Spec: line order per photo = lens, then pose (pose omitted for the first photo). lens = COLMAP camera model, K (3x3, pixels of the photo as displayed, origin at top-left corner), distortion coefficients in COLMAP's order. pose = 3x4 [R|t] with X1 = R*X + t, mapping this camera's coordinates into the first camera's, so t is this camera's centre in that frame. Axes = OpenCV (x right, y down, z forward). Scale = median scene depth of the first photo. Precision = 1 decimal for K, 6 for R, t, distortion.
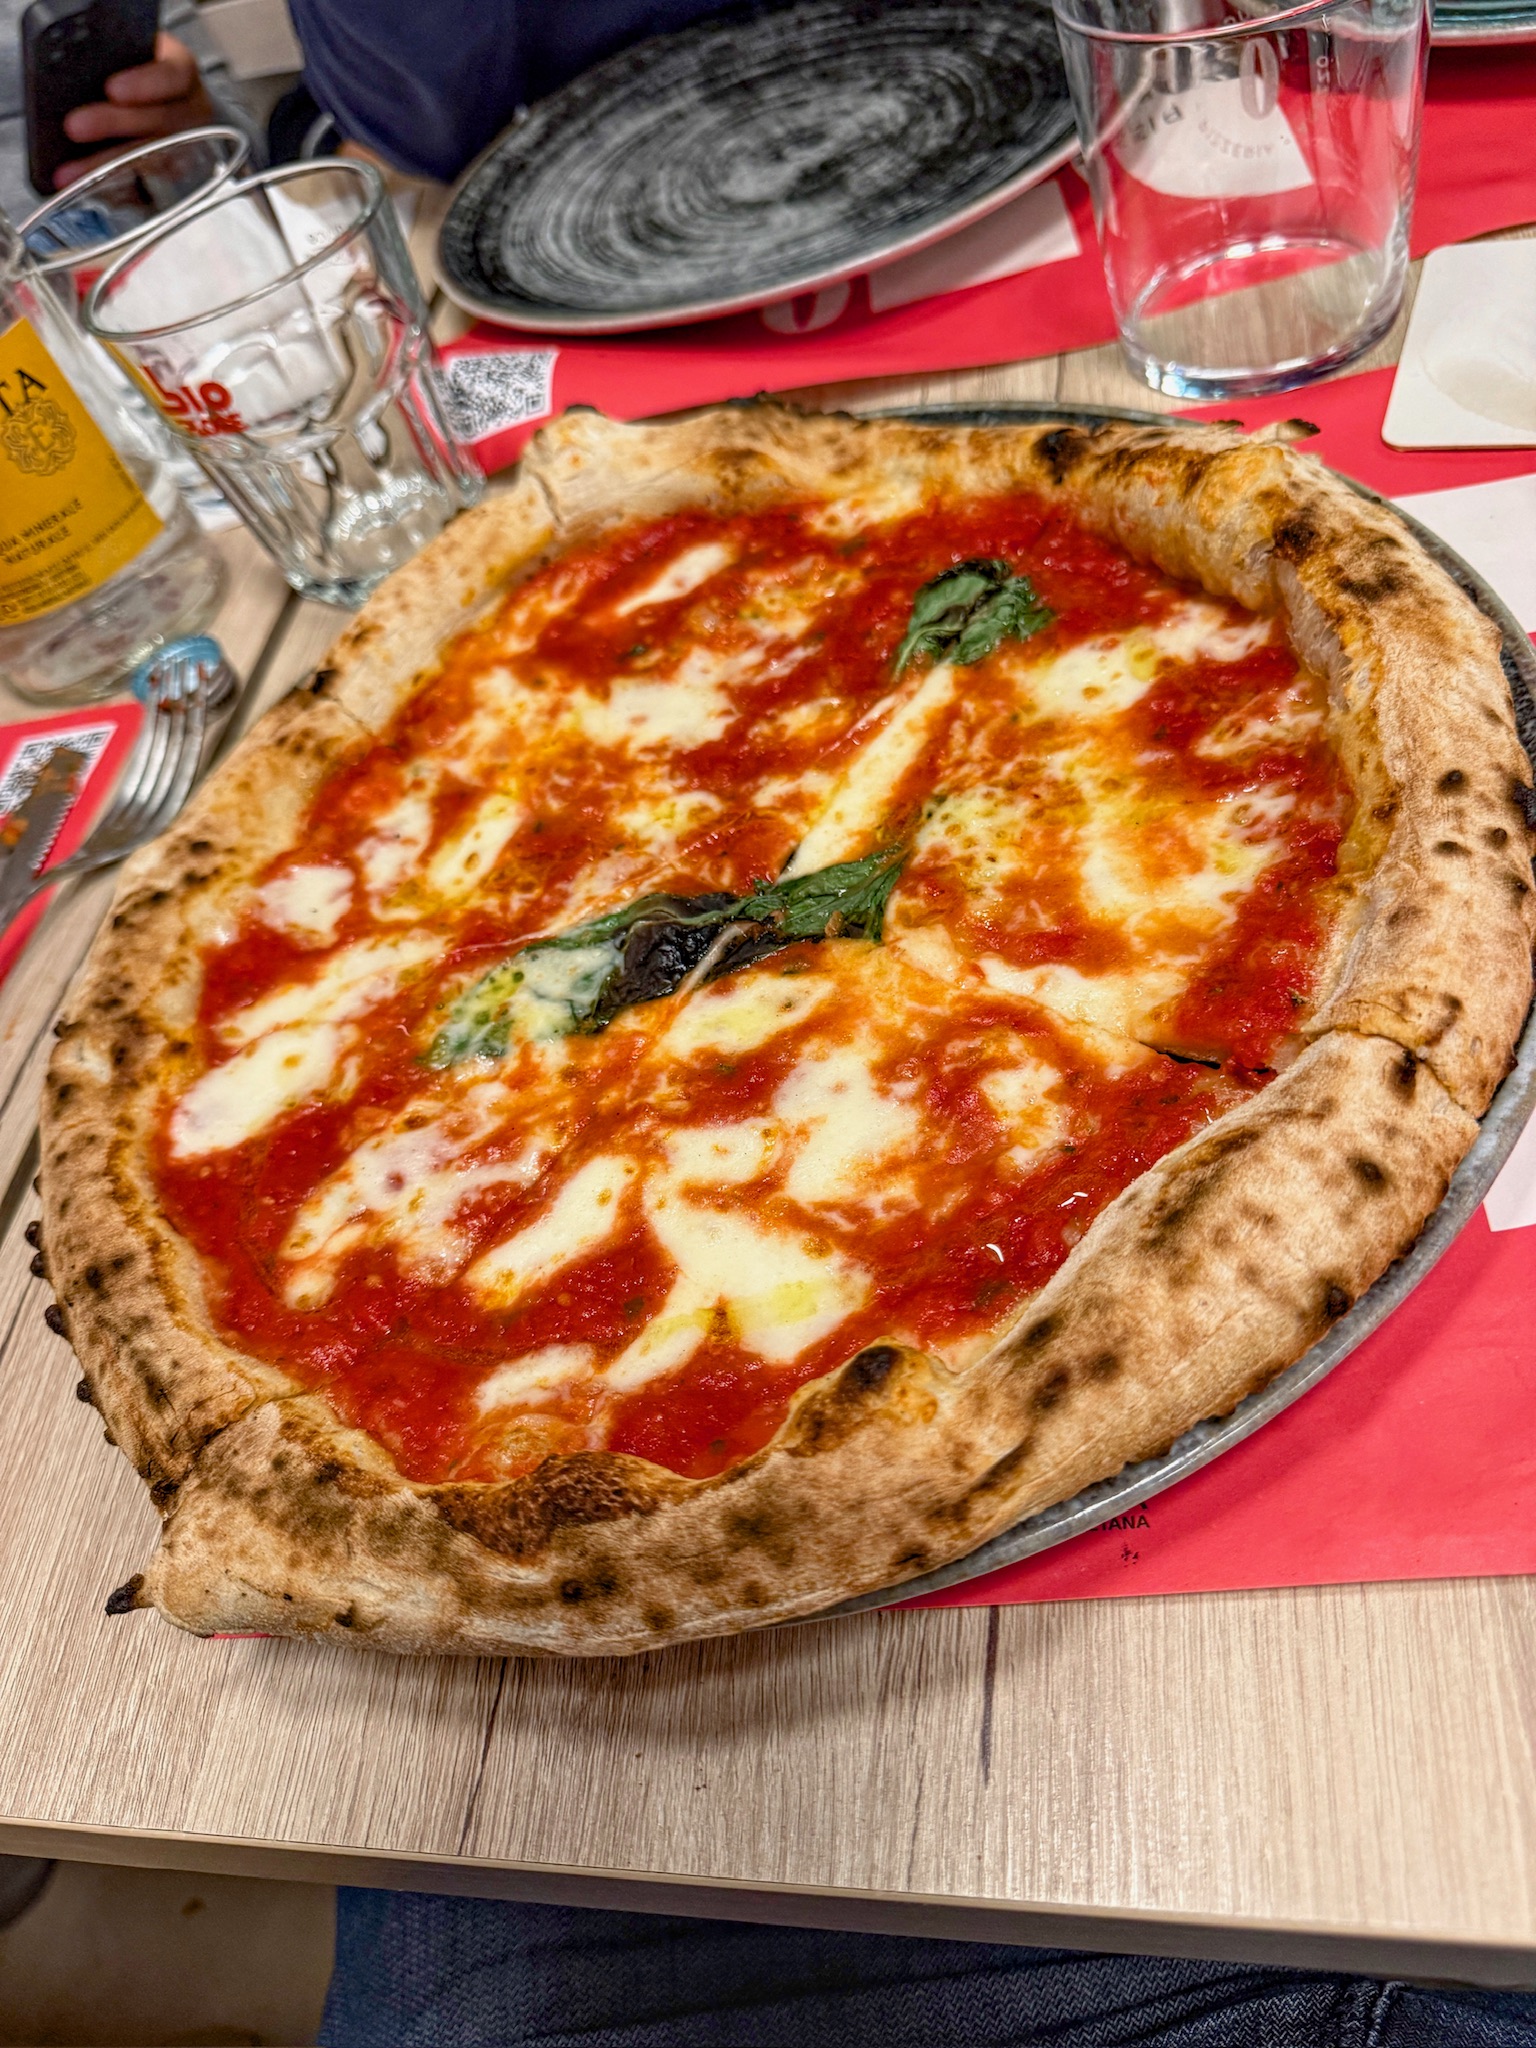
lens RADIAL K [[1426.7, 0, 768.0], [0, 1426.7, 1024.0], [0, 0, 1]] dist [0.066053, -0.154883]
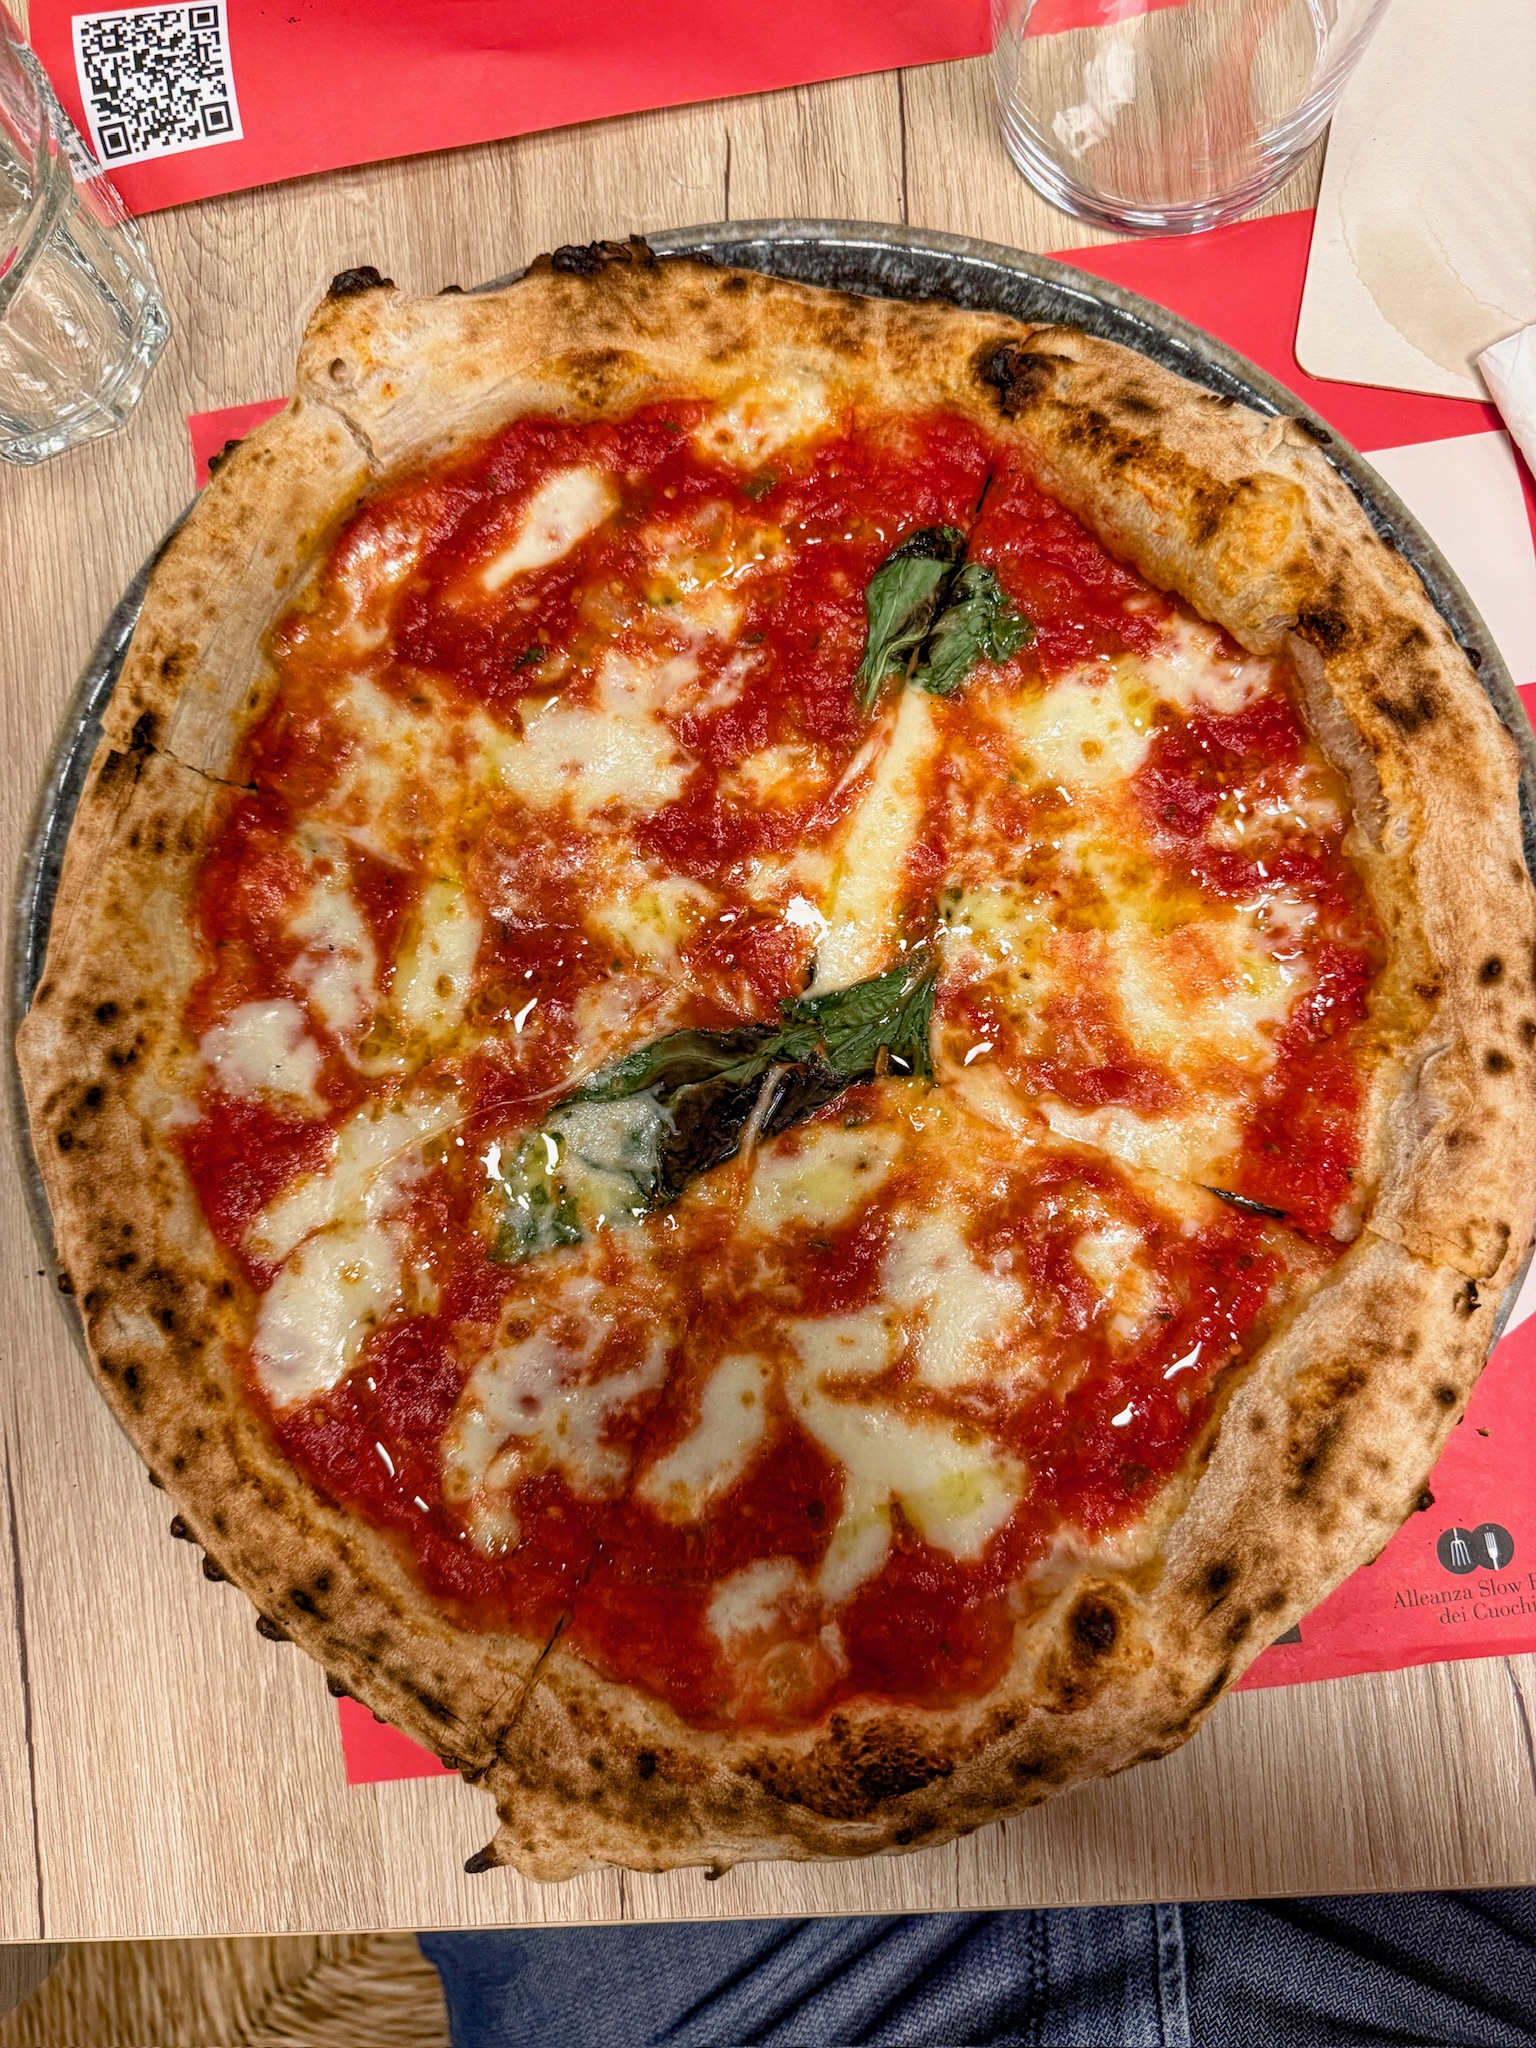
lens RADIAL K [[1424.4, 0, 699.6], [0, 1424.4, 913.2], [0, 0, 1]] dist [0.073462, -0.160456]
pose [[0.950124, -0.234312, 0.205822, -0.261953], [0.102012, 0.857143, 0.504875, -0.687613], [-0.294717, -0.458698, 0.838295, 0.234484]]
